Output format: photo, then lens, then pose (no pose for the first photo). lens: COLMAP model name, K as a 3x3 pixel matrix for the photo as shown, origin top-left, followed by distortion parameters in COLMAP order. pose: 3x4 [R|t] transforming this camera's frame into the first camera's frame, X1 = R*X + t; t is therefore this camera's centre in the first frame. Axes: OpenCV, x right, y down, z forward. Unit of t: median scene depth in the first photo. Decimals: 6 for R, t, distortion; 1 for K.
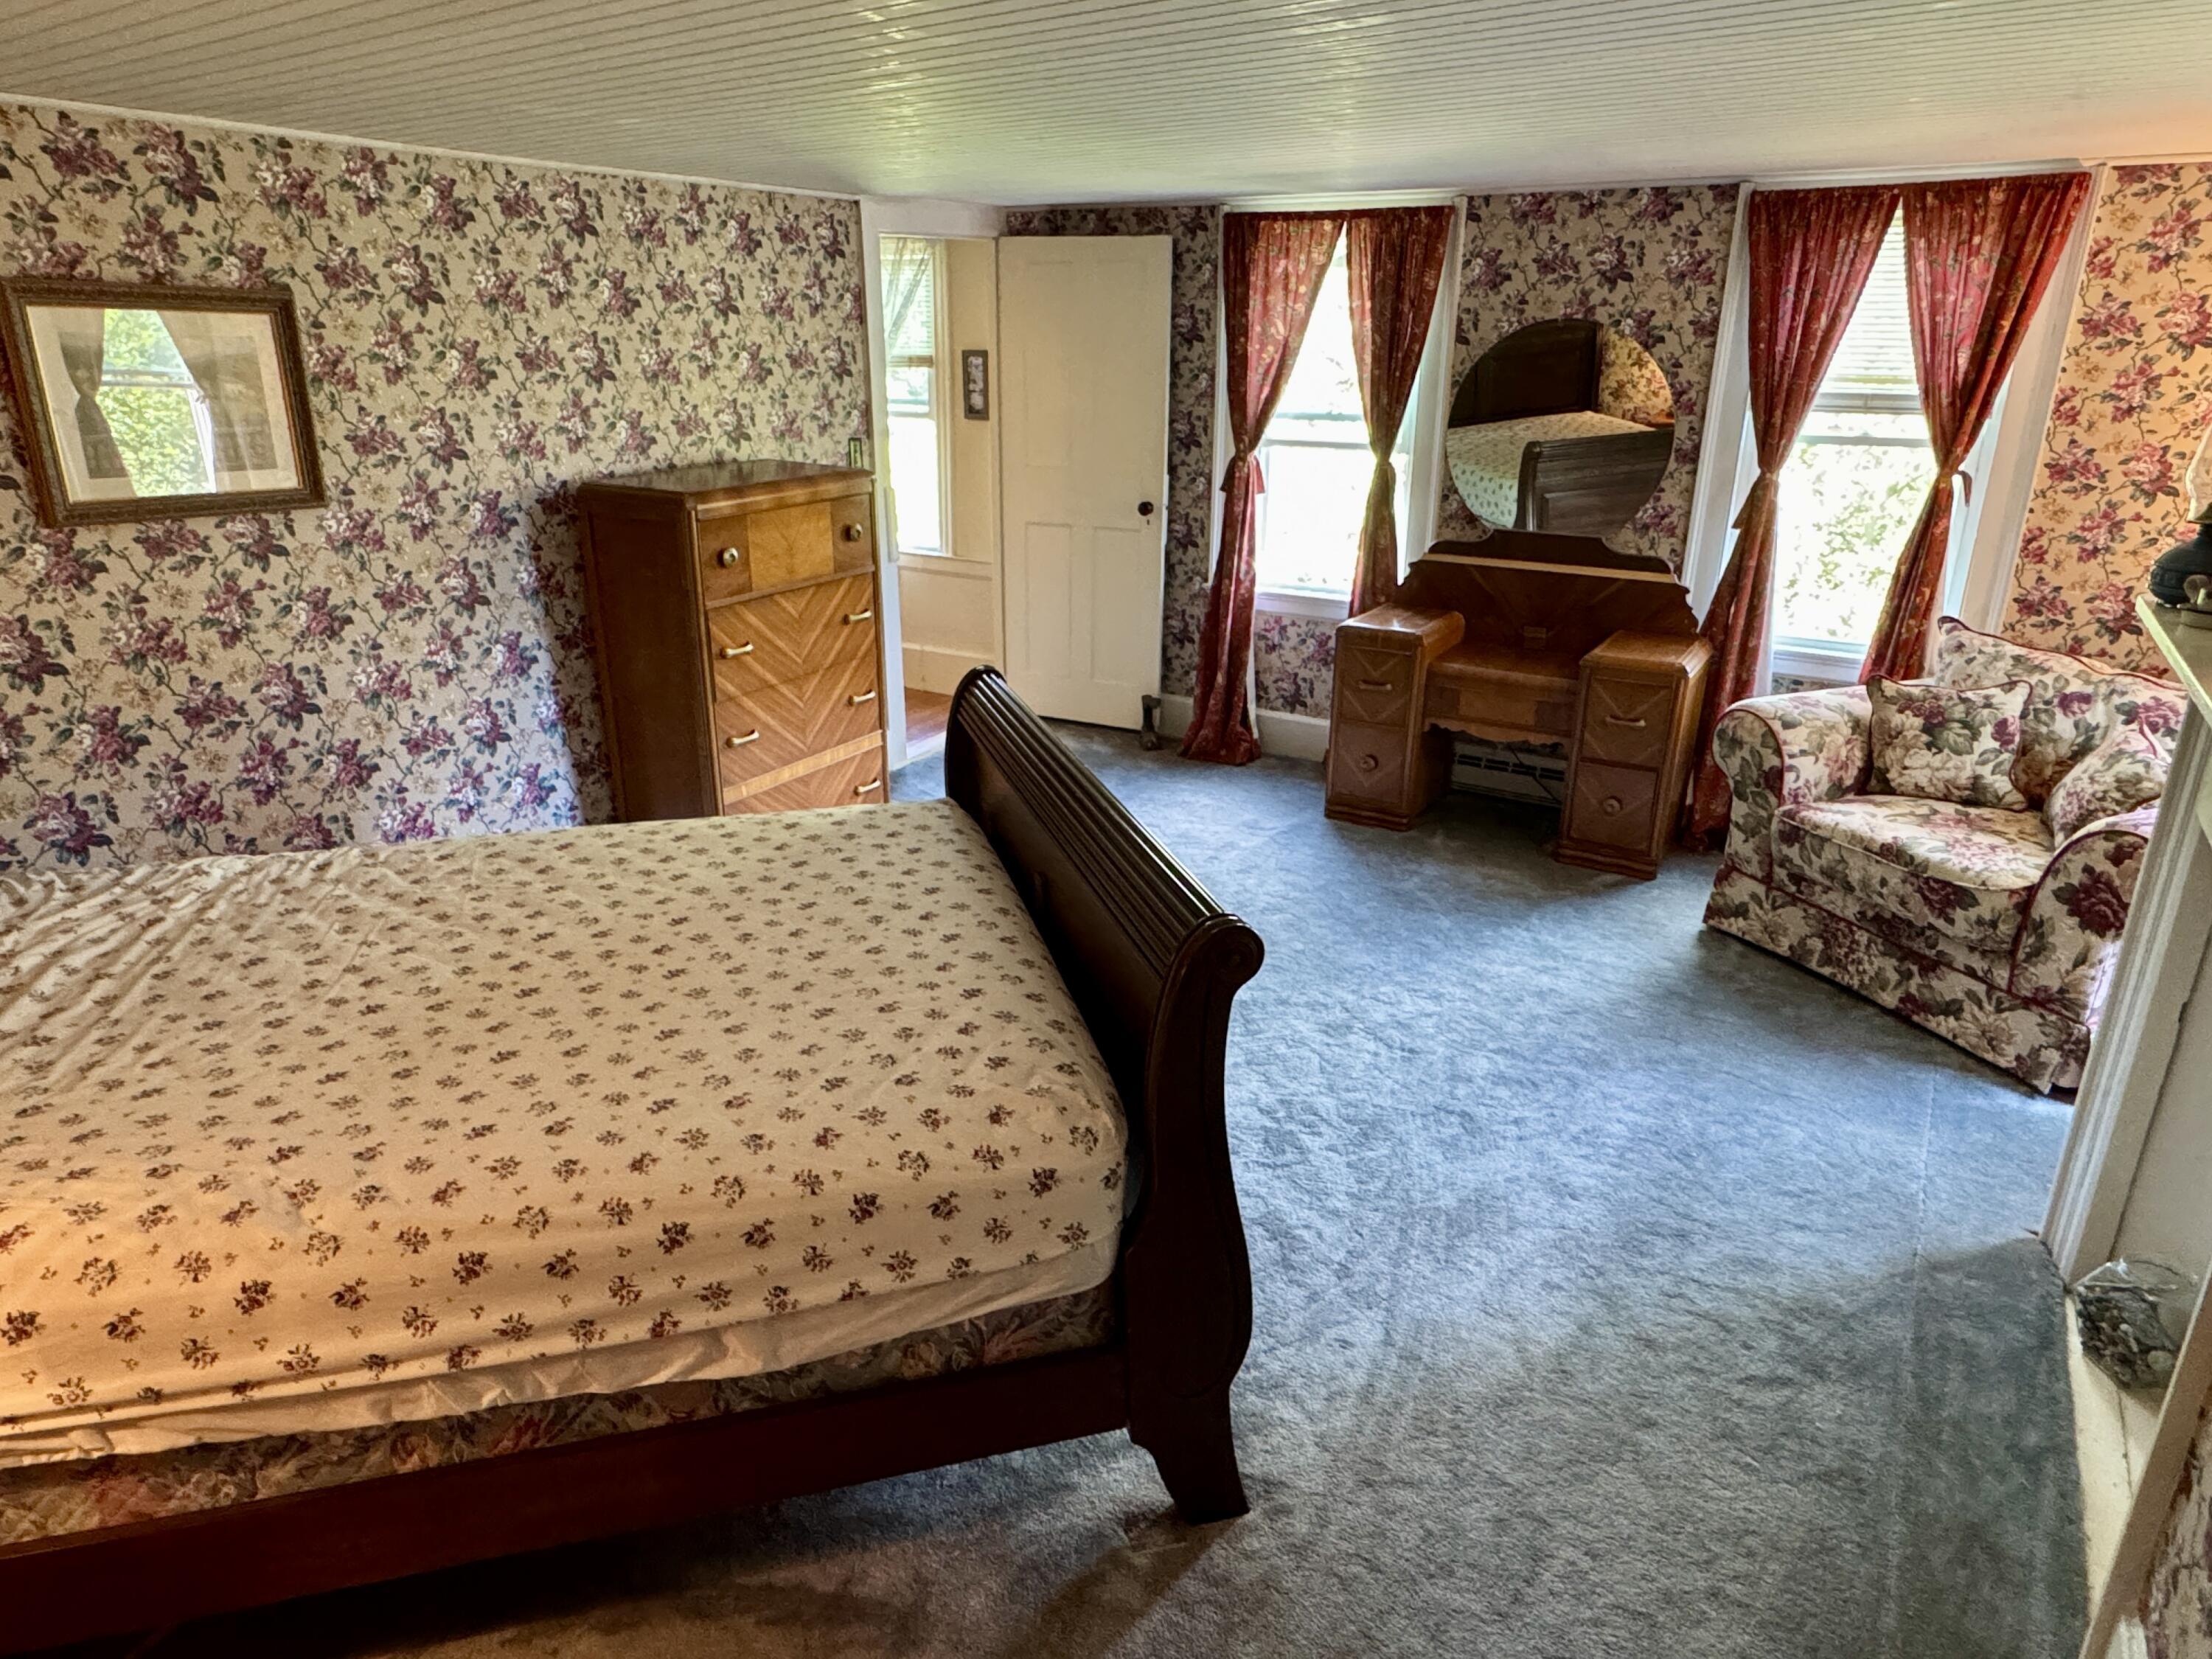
lens RADIAL K [[1358.0, 0, 1091.2], [0, 1358.0, 828.9], [0, 0, 1]] dist [0.000809, -0.001940]
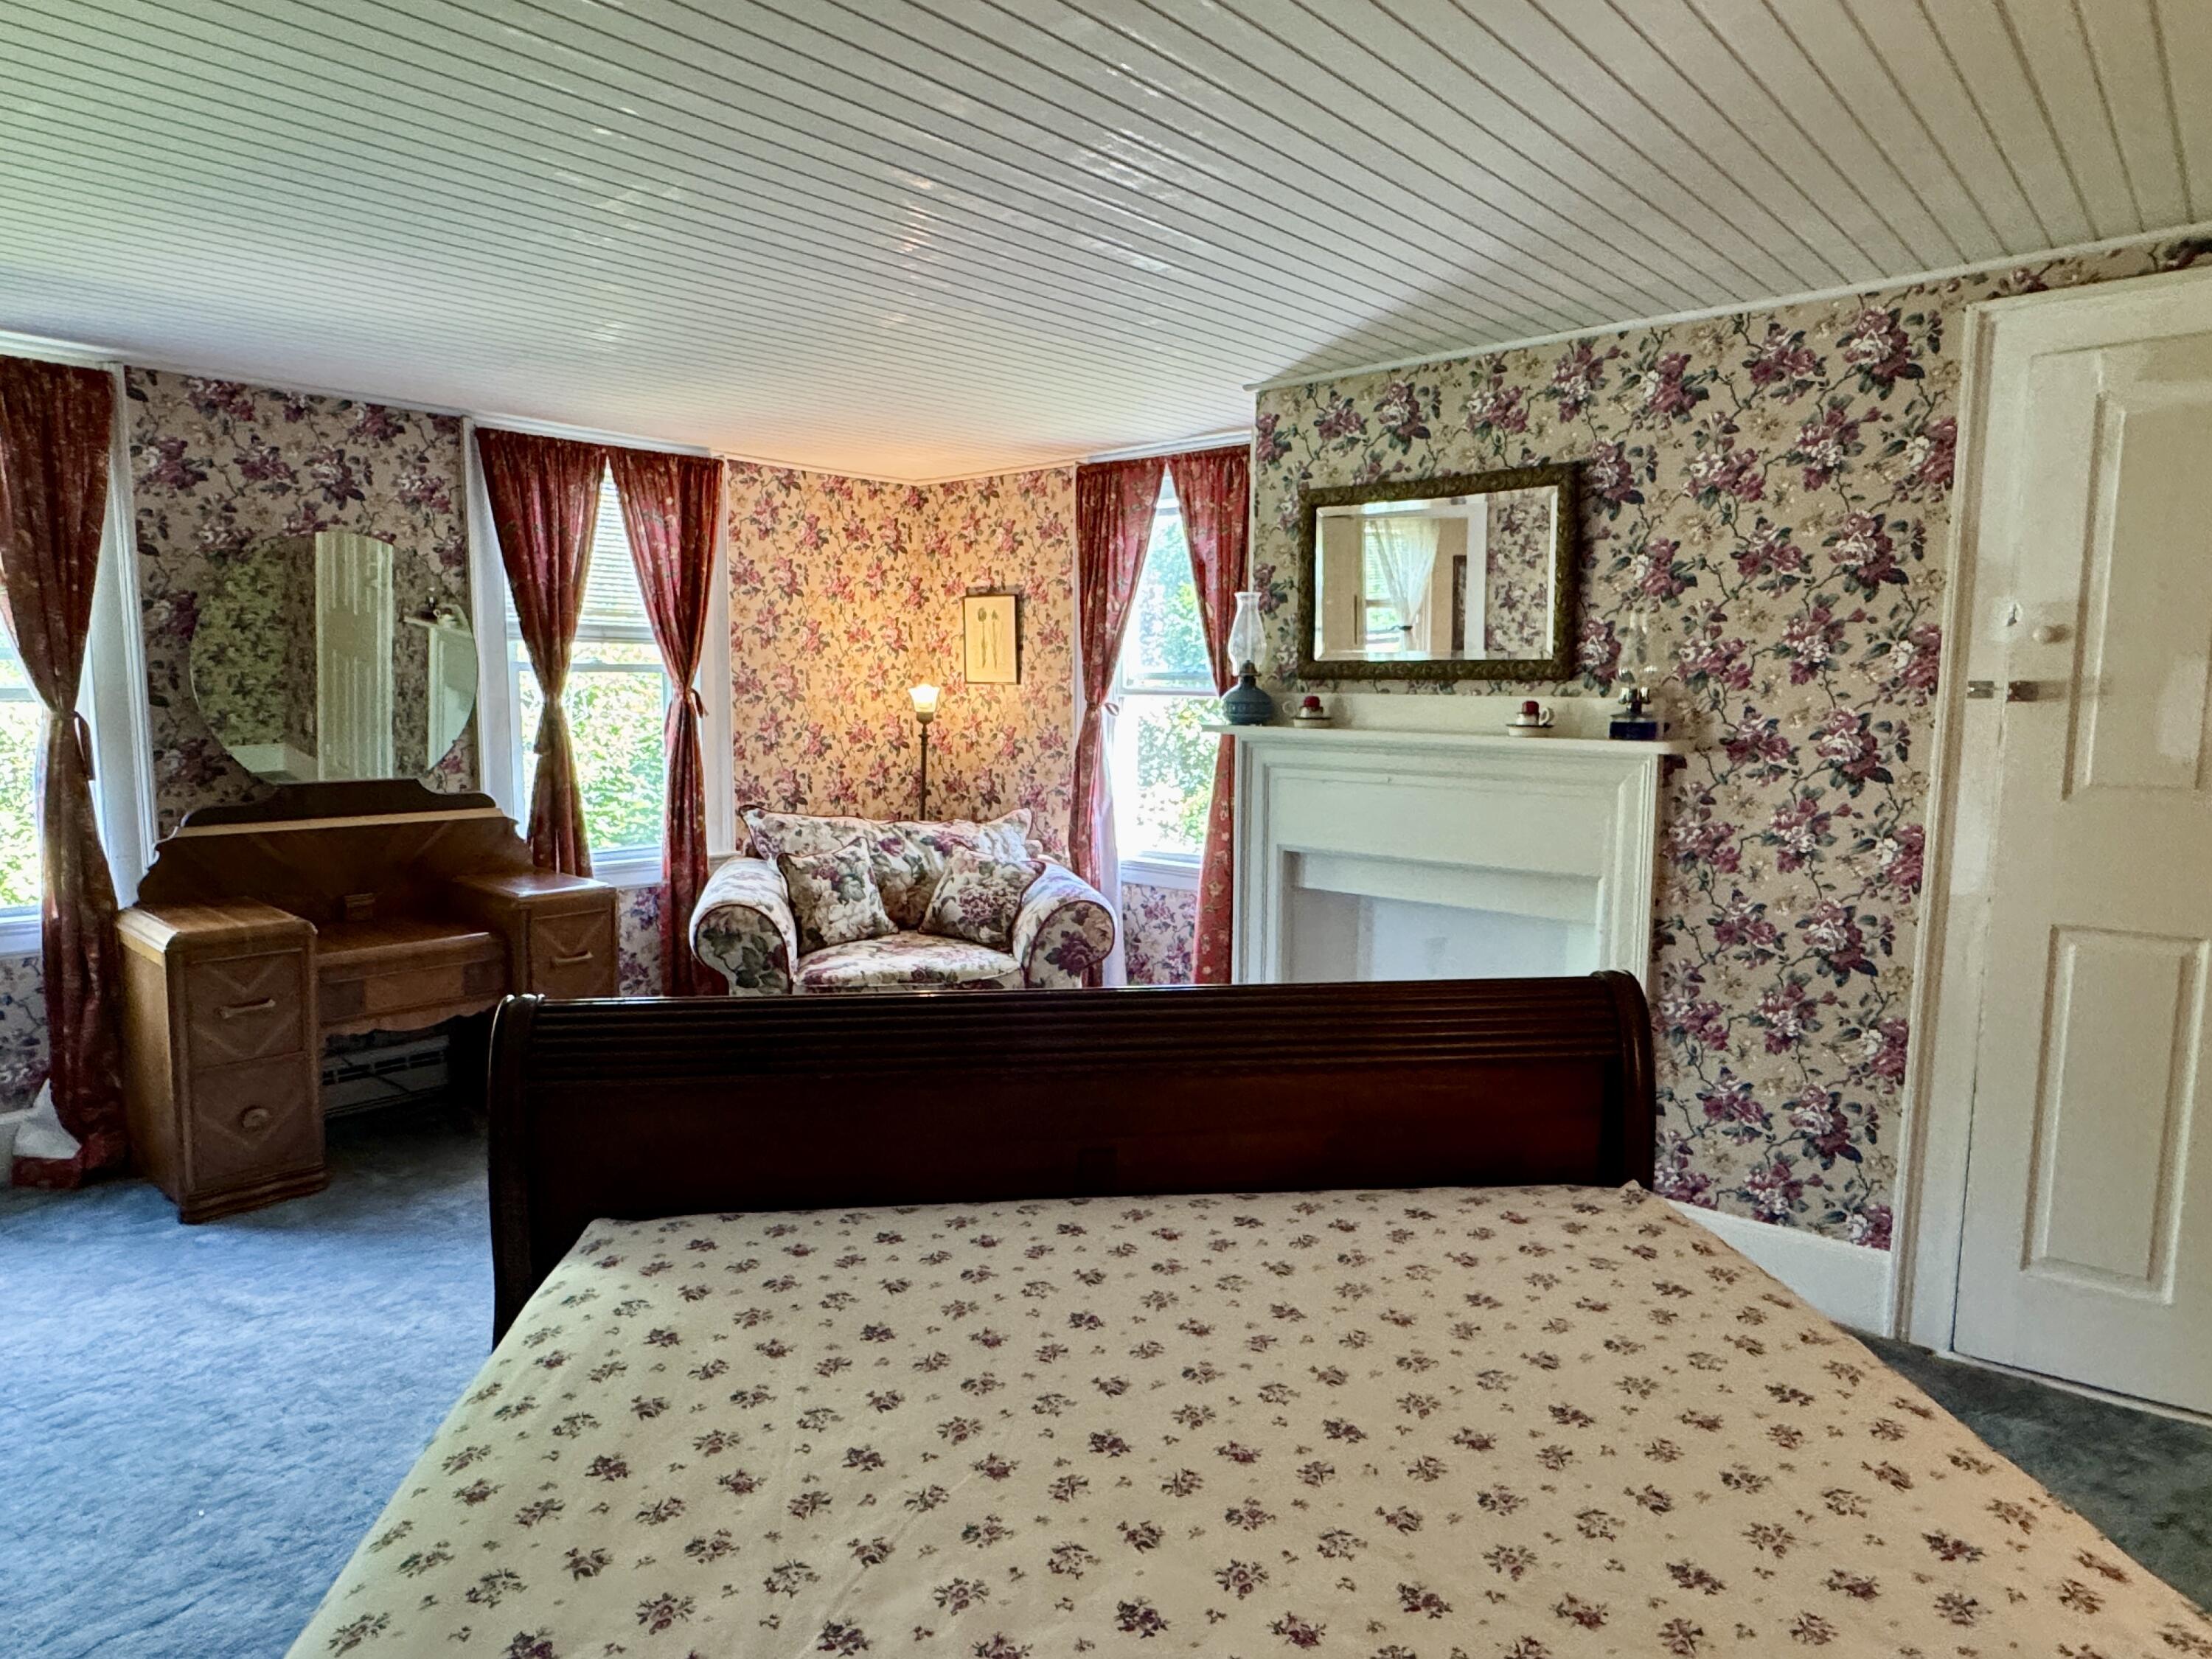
lens RADIAL K [[1358.0, 0, 1093.8], [0, 1358.0, 830.4], [0, 0, 1]] dist [0.000809, -0.001940]
pose [[0.147372, -0.118094, 0.982006, -0.470765], [0.316698, 0.946209, 0.066262, -0.114744], [-0.937008, 0.301234, 0.176845, 0.499124]]
